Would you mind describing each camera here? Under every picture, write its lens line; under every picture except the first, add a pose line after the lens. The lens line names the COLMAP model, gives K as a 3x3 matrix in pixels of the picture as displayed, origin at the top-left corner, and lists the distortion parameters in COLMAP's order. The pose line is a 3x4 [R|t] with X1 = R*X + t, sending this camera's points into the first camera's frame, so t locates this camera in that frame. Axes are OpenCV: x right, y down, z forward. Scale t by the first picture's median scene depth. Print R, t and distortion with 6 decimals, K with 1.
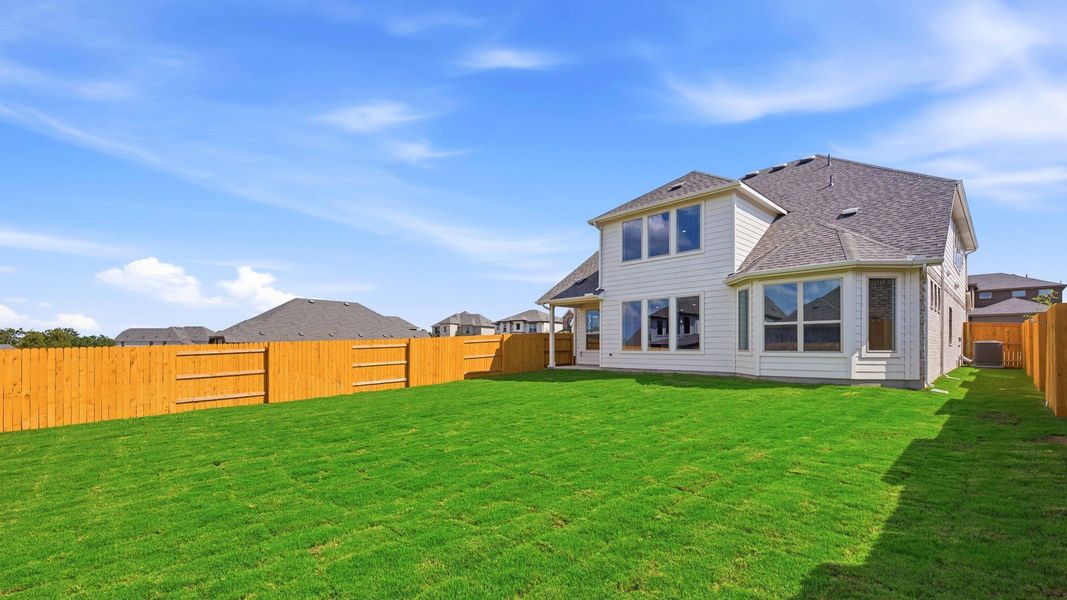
lens RADIAL K [[418.3, 0, 533.2], [0, 418.3, 331.2], [0, 0, 1]] dist [-0.000640, -0.000106]
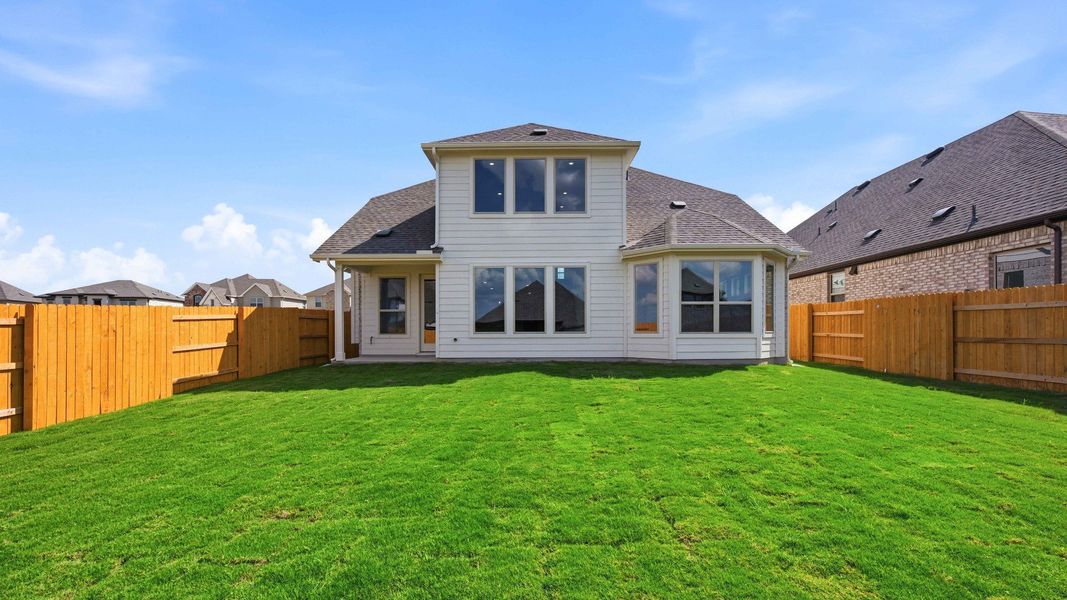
lens RADIAL K [[432.3, 0, 534.5], [0, 432.3, 319.9], [0, 0, 1]] dist [-0.001605, -0.000138]
pose [[0.717846, 0.018955, 0.695944, -0.243501], [-0.023509, 0.999719, -0.002980, 0.022300], [-0.695805, -0.014221, 0.718090, 0.396118]]
